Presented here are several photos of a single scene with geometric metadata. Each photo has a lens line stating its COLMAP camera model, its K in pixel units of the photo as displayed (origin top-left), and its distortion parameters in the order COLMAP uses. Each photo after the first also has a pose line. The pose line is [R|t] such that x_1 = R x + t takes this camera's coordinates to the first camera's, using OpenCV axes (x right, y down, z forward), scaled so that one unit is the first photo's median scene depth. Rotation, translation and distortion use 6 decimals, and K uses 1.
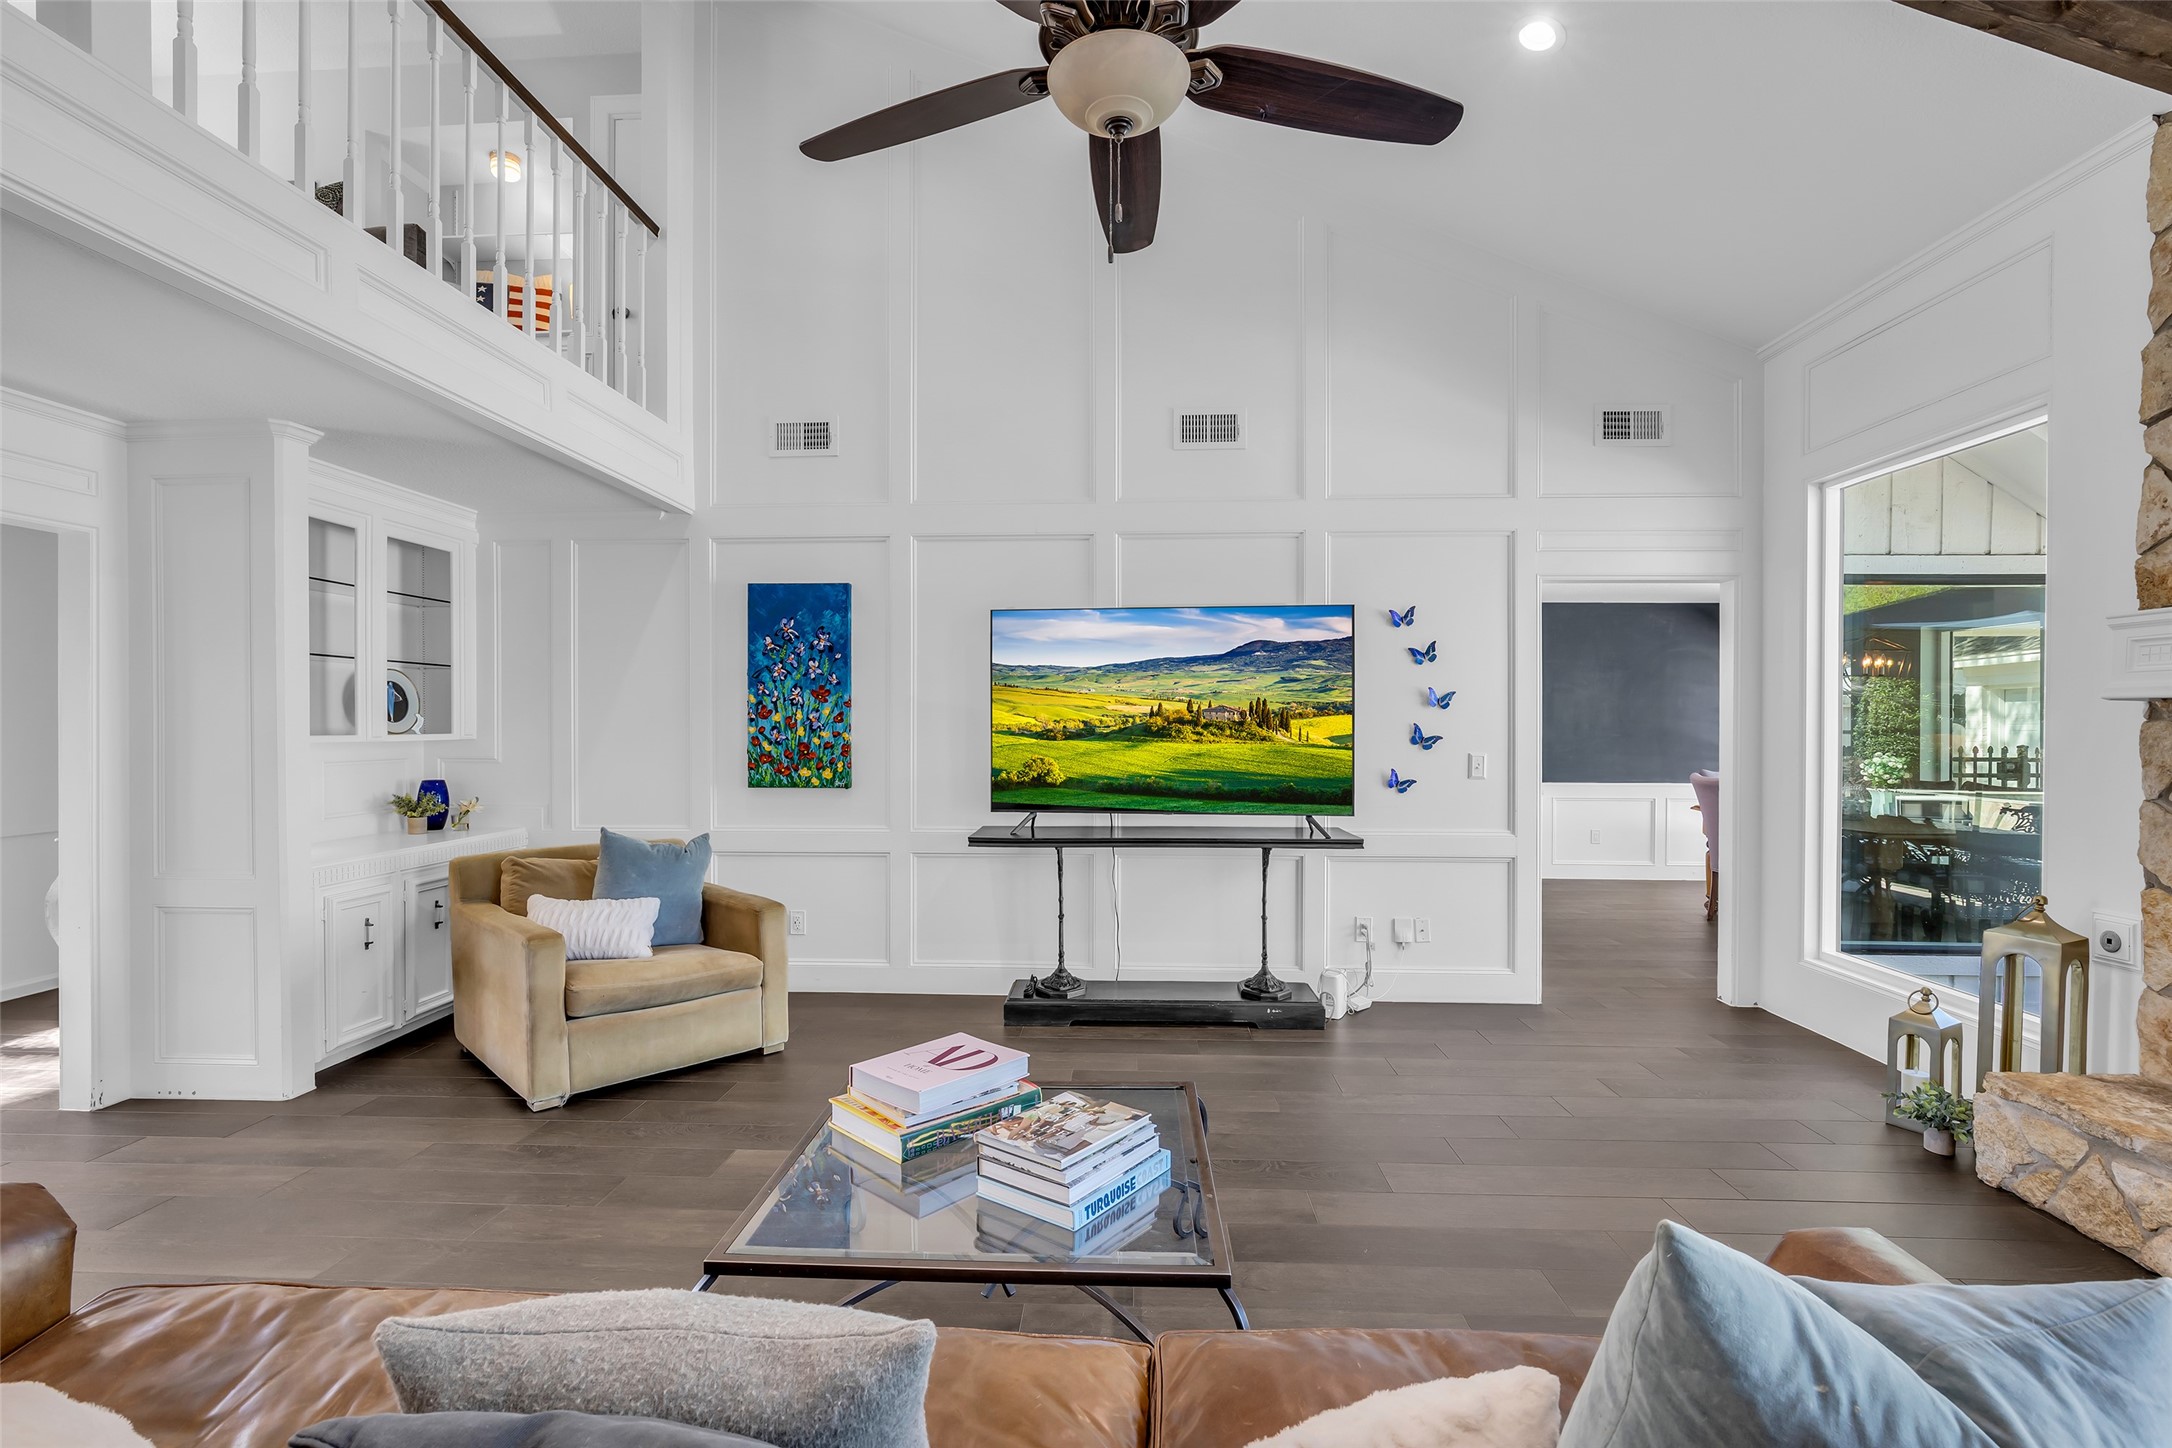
lens RADIAL K [[1001.0, 0, 1086.0], [0, 1001.0, 724.0], [0, 0, 1]] dist [-0.013899, 0.000136]
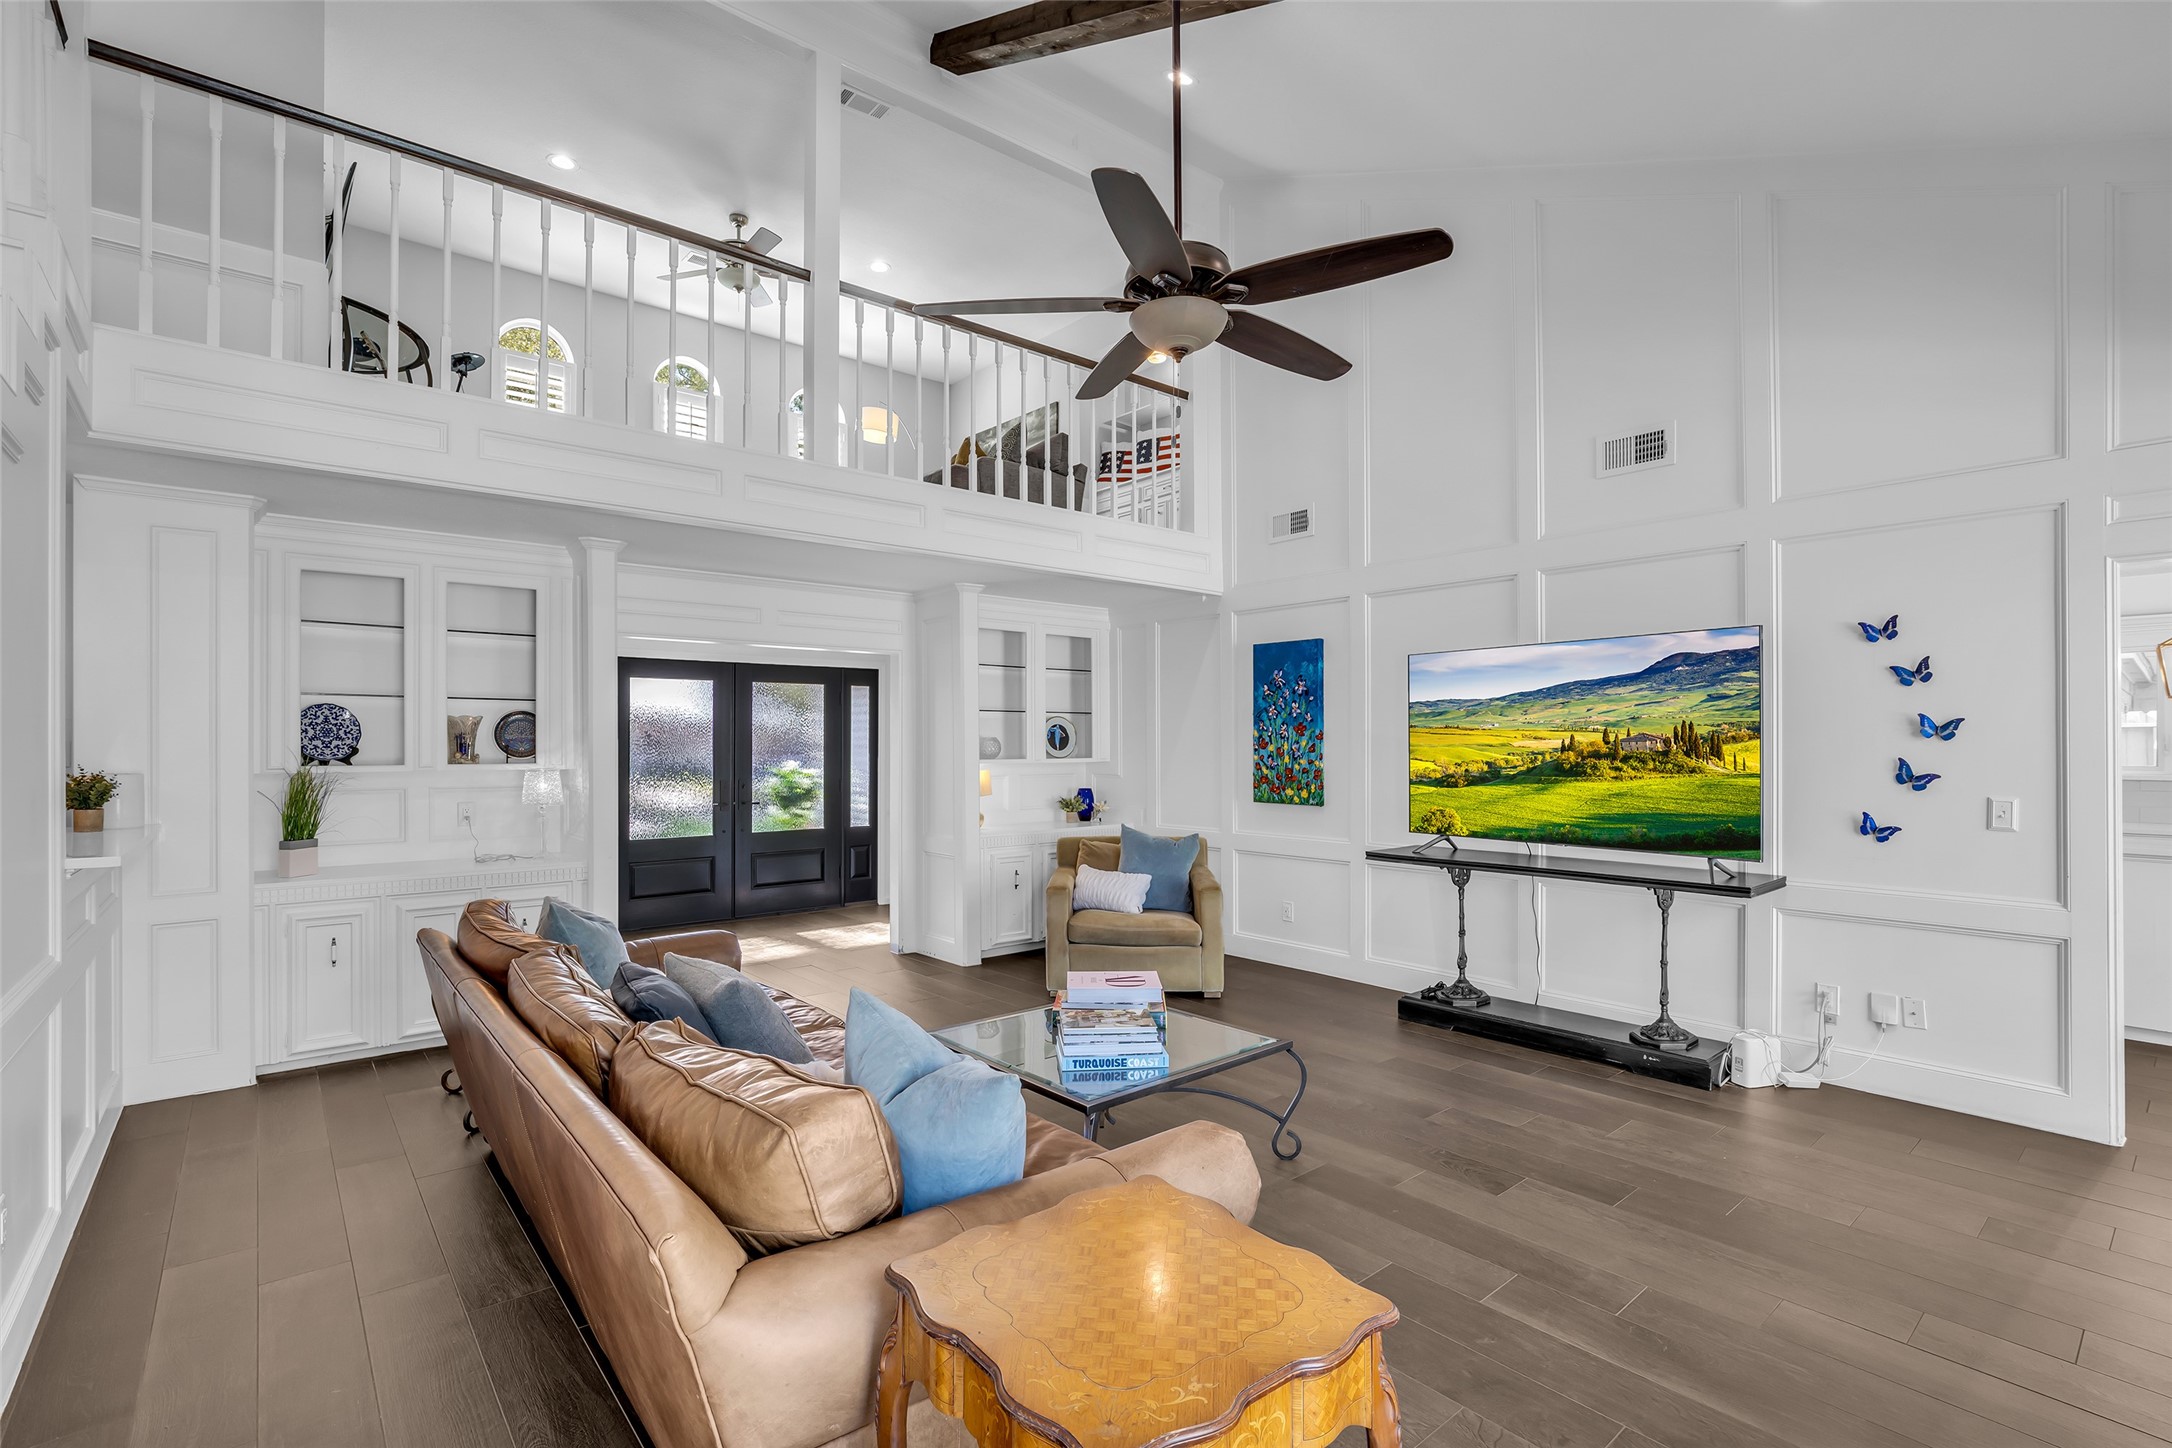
lens RADIAL K [[994.6, 0, 1081.2], [0, 994.6, 735.7], [0, 0, 1]] dist [-0.014188, 0.000574]
pose [[0.677943, -0.005700, -0.735092, 0.466916], [0.001749, 0.999980, -0.006140, -0.015172], [0.735112, 0.002877, 0.677939, -0.038626]]
